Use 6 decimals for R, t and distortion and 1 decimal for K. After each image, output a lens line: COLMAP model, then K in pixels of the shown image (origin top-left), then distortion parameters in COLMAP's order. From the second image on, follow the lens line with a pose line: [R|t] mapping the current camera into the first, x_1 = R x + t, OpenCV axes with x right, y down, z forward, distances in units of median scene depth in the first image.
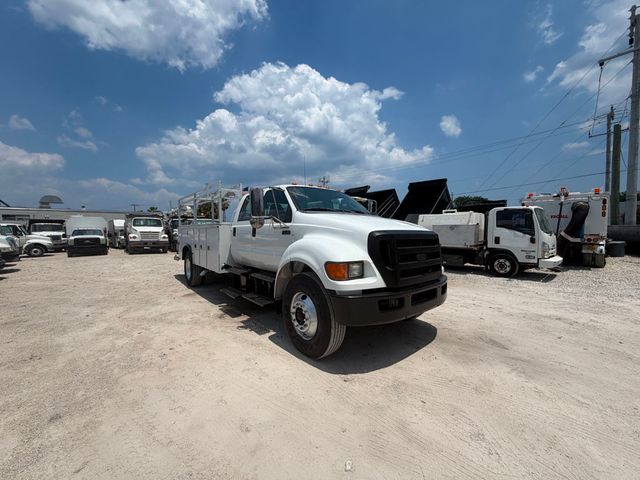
lens RADIAL K [[251.3, 0, 320.0], [0, 251.3, 240.0], [0, 0, 1]] dist [-0.001684, -0.000217]
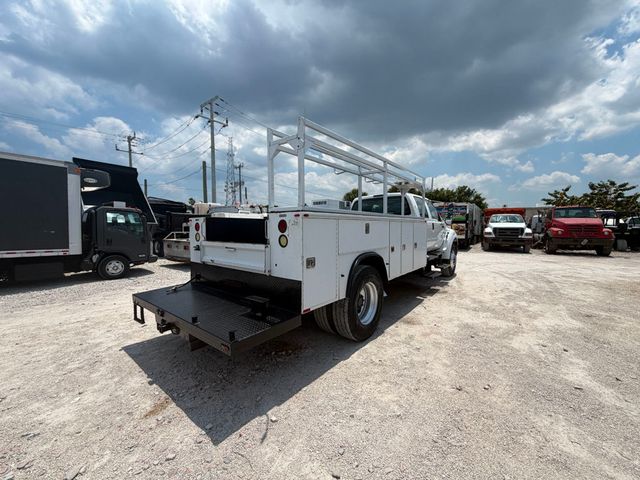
lens RADIAL K [[255.6, 0, 320.0], [0, 255.6, 240.0], [0, 0, 1]] dist [-0.000008, 0.000193]
pose [[-0.200076, -0.037938, 0.979046, -0.904076], [0.046782, 0.997740, 0.048223, -0.027599], [-0.978663, 0.055450, -0.197849, 1.096503]]
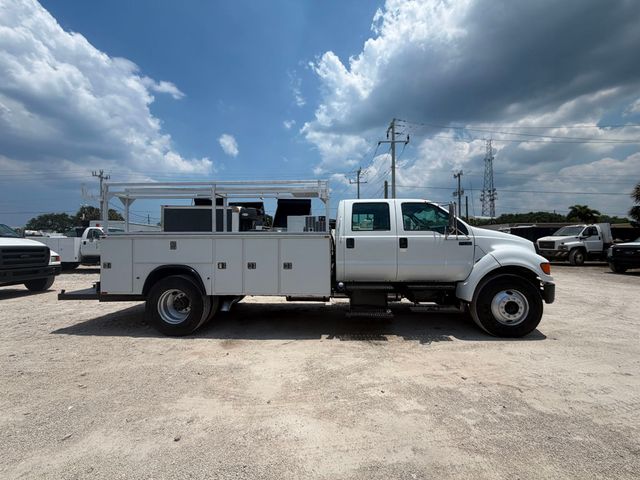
lens RADIAL K [[258.6, 0, 320.0], [0, 258.6, 240.0], [0, 0, 1]] dist [0.002480, -0.000141]
pose [[0.678130, 0.012810, 0.734830, -0.684044], [0.027034, 0.998737, -0.042358, -0.001660], [-0.734444, 0.048589, 0.676927, 0.326901]]
